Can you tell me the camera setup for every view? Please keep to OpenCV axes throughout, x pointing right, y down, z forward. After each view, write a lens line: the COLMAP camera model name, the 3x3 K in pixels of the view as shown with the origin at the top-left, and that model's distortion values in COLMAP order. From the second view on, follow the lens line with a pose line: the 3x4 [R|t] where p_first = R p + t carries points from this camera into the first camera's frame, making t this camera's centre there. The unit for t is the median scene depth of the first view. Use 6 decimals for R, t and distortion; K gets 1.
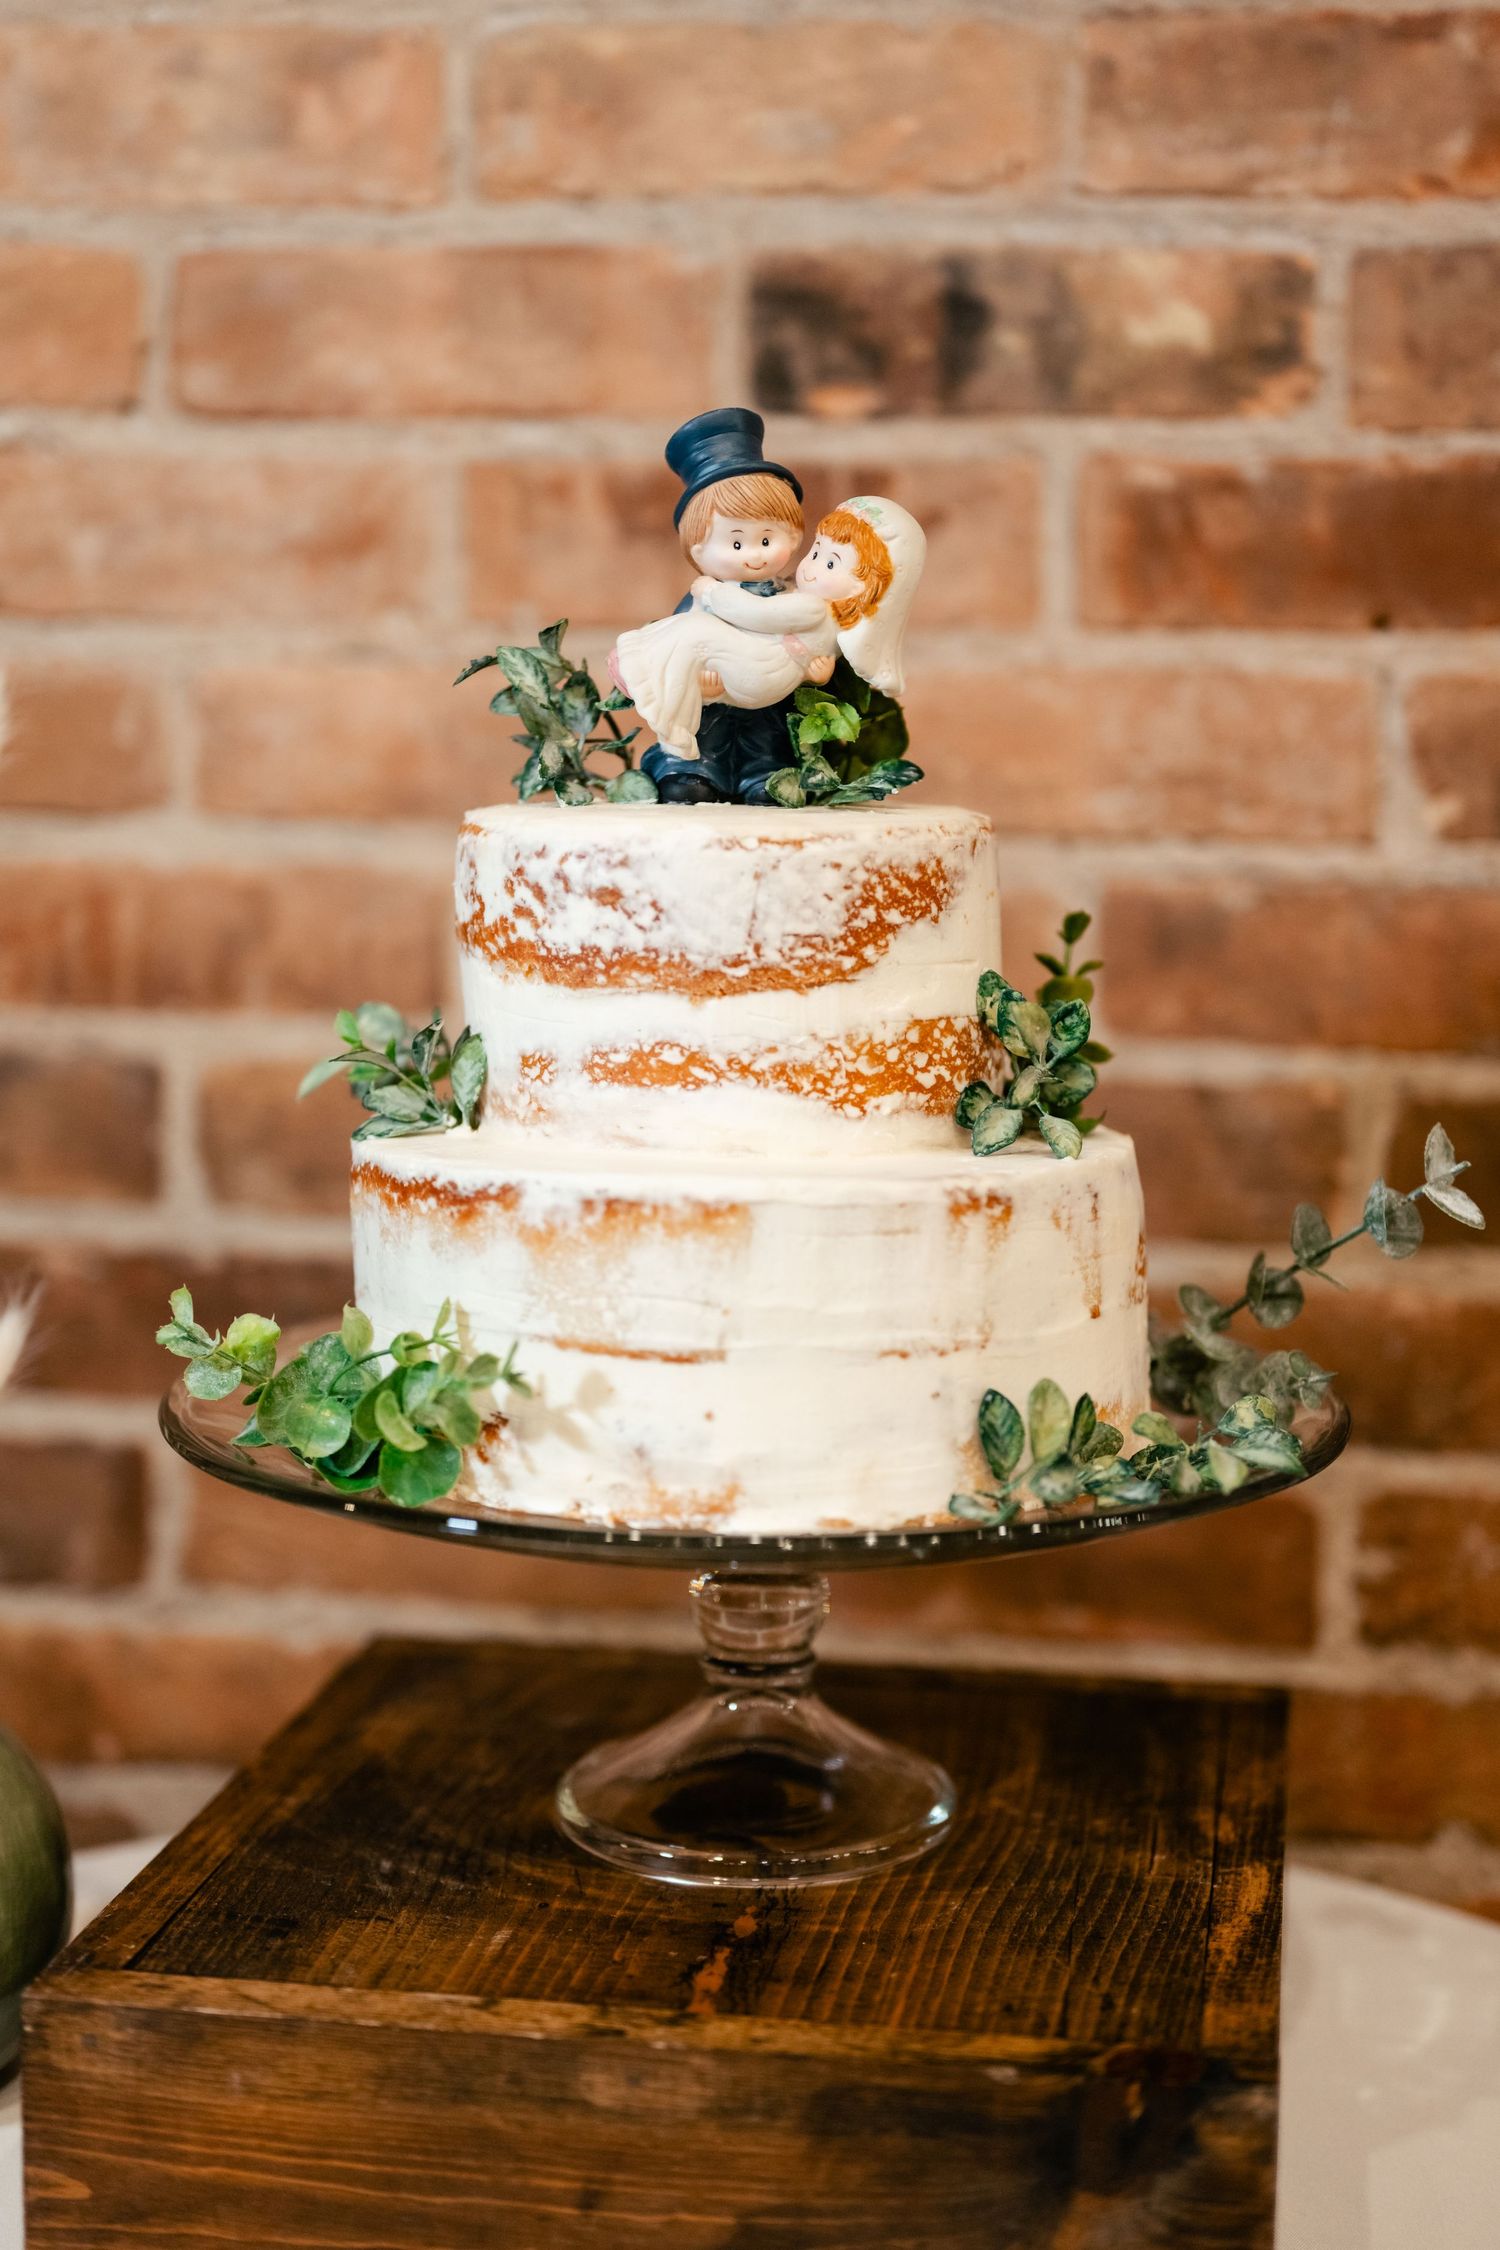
lens RADIAL K [[3265.4, 0, 981.0], [0, 3265.4, 1185.9], [0, 0, 1]] dist [0.005970, 0.000000]
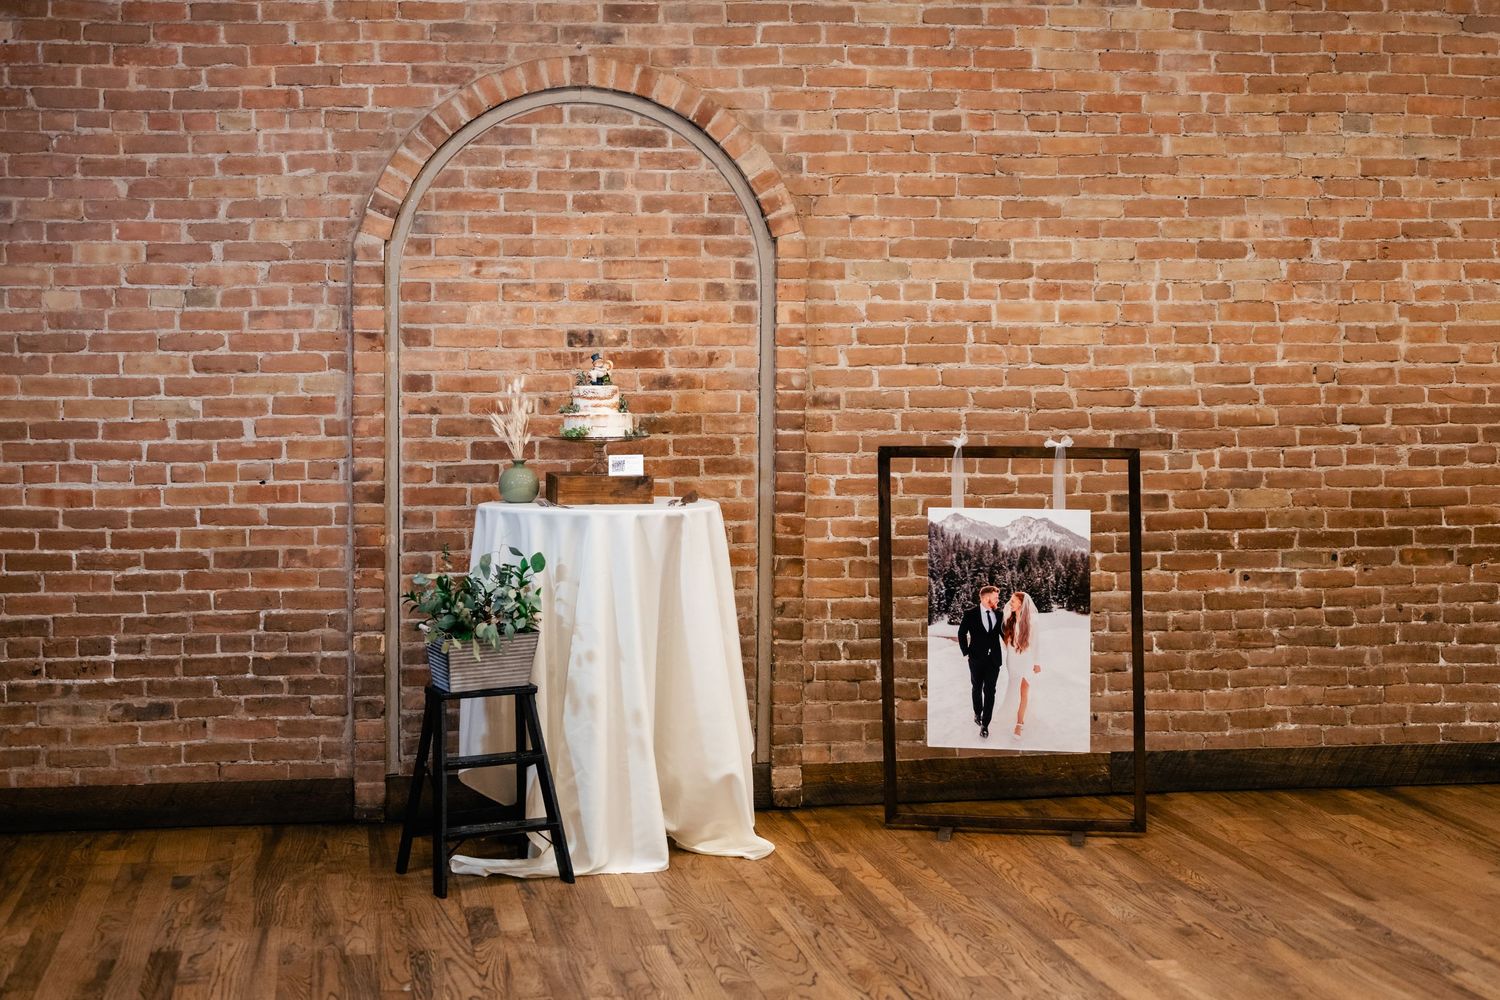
lens RADIAL K [[2177.0, 0, 744.0], [0, 2177.0, 500.5], [0, 0, 1]] dist [0.005970, 0.000000]
pose [[0.954402, -0.039847, 0.295853, -1.470631], [0.066518, 0.994522, -0.080636, 0.744213], [-0.291019, 0.096639, 0.951824, -5.088237]]
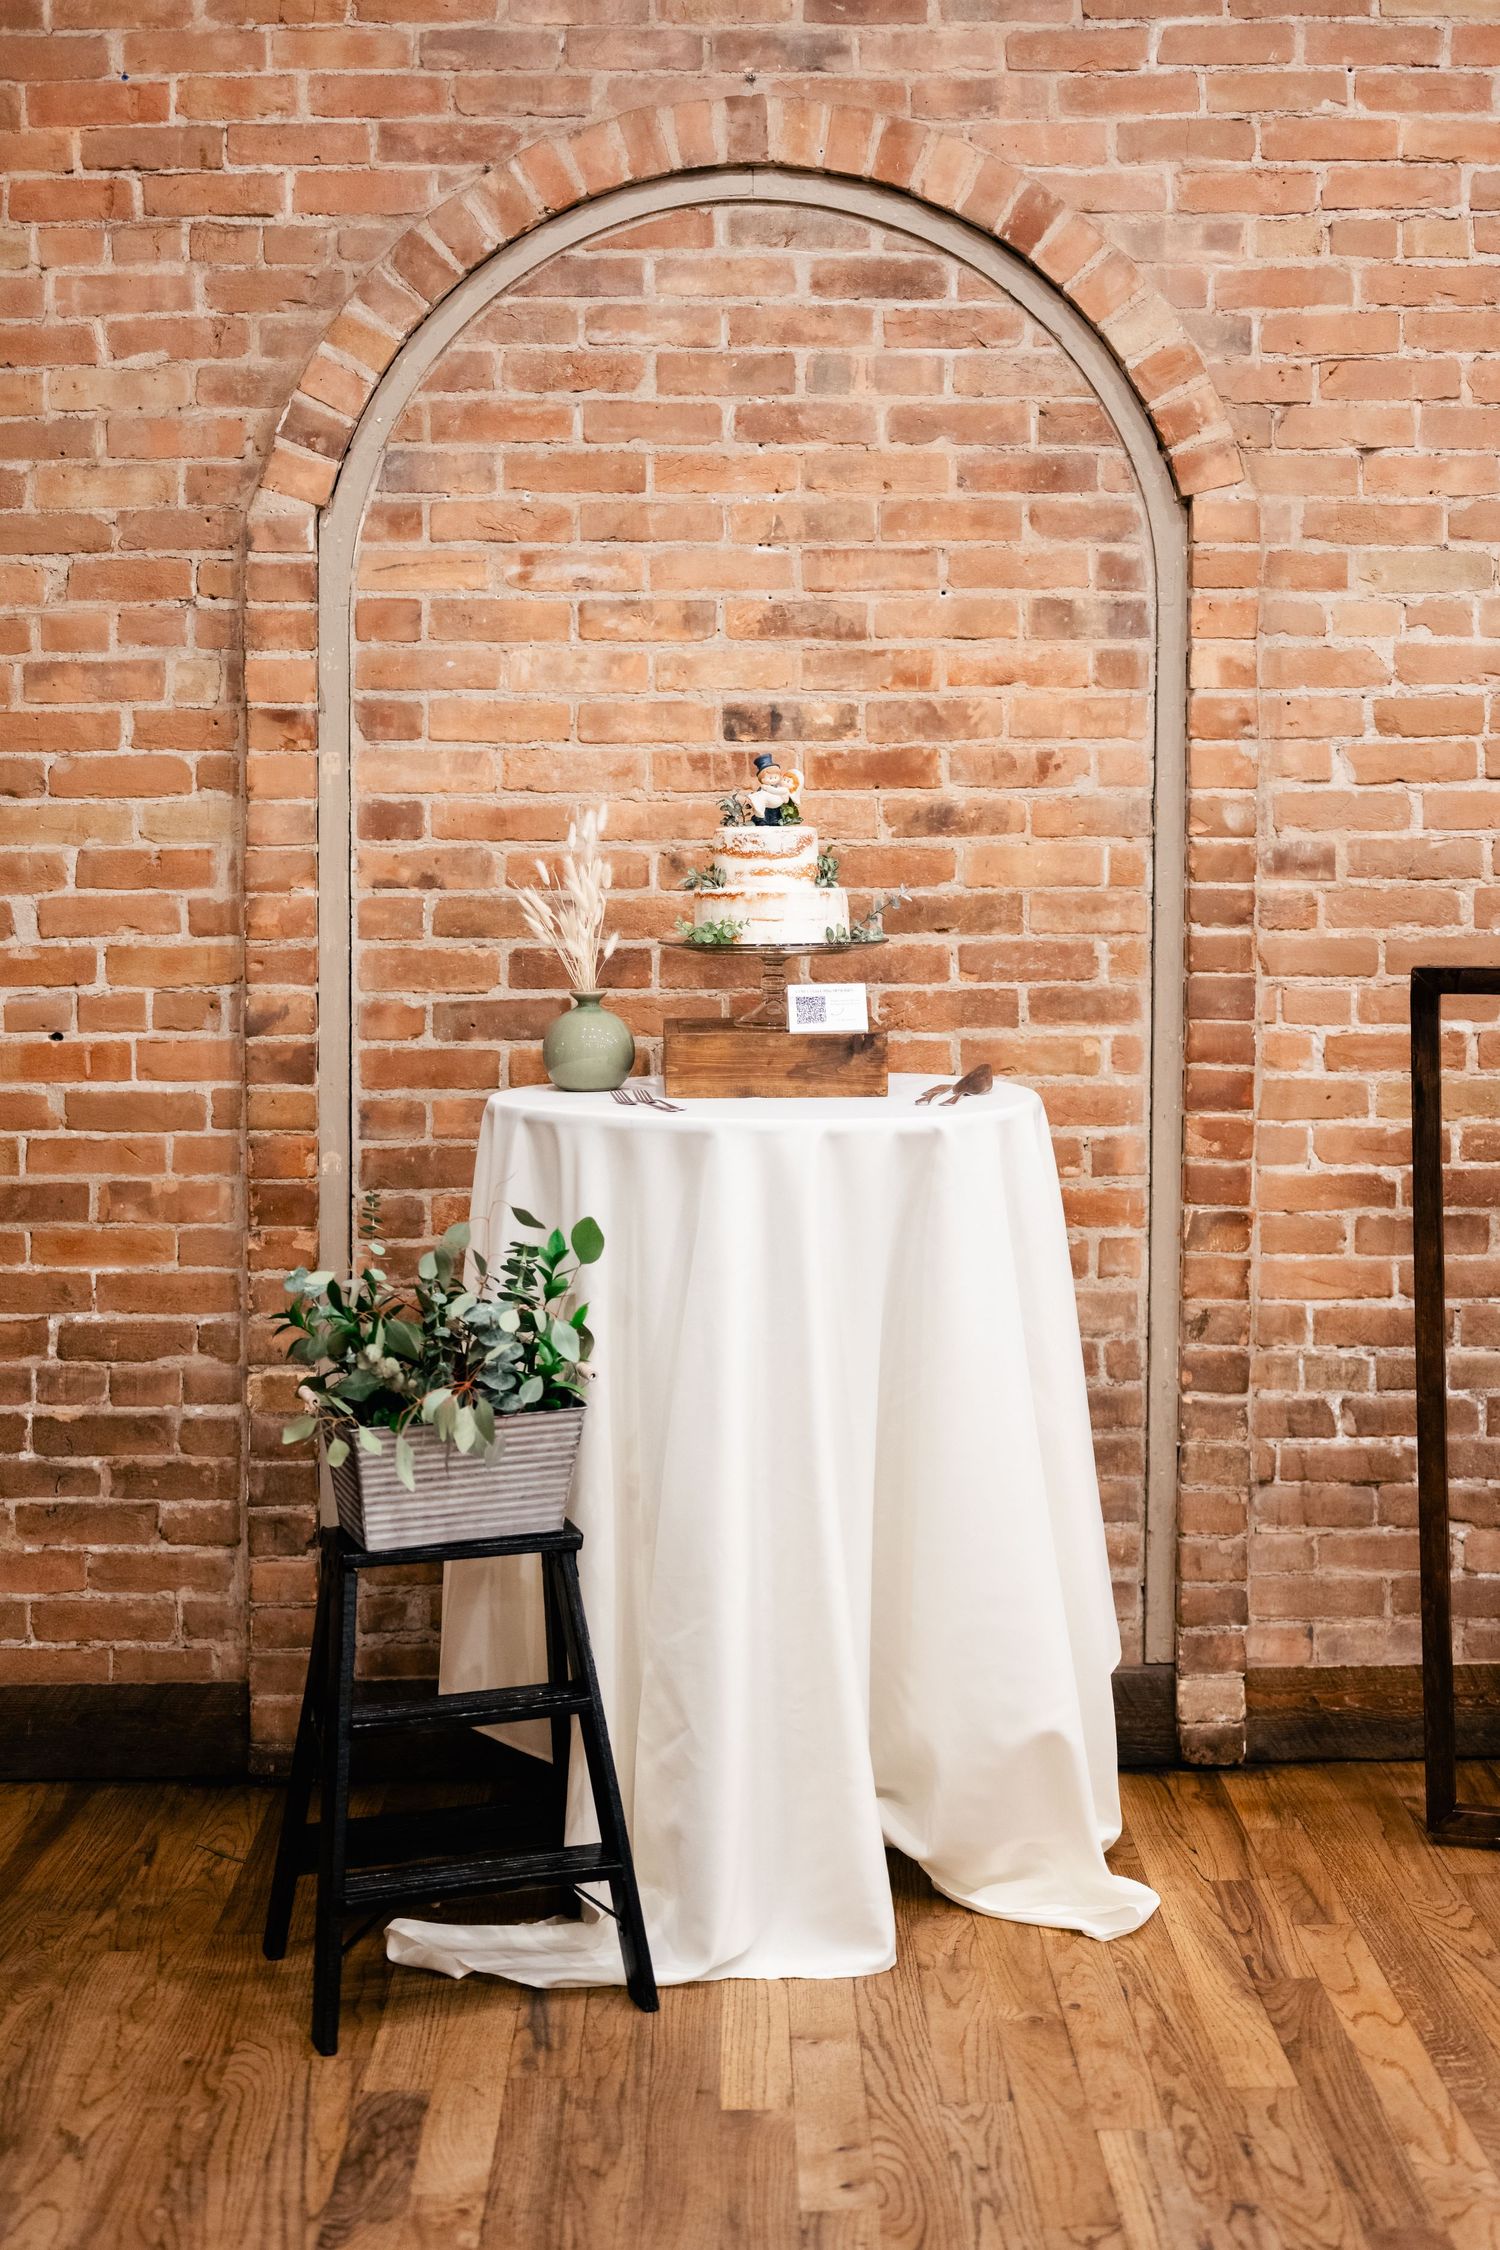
lens RADIAL K [[3265.4, 0, 880.3], [0, 3265.4, 940.9], [0, 0, 1]] dist [0.005970, 0.000000]
pose [[0.984996, -0.028942, 0.170132, -0.608703], [0.047492, 0.993232, -0.105994, 0.483677], [-0.165912, 0.112483, 0.979704, -3.183583]]
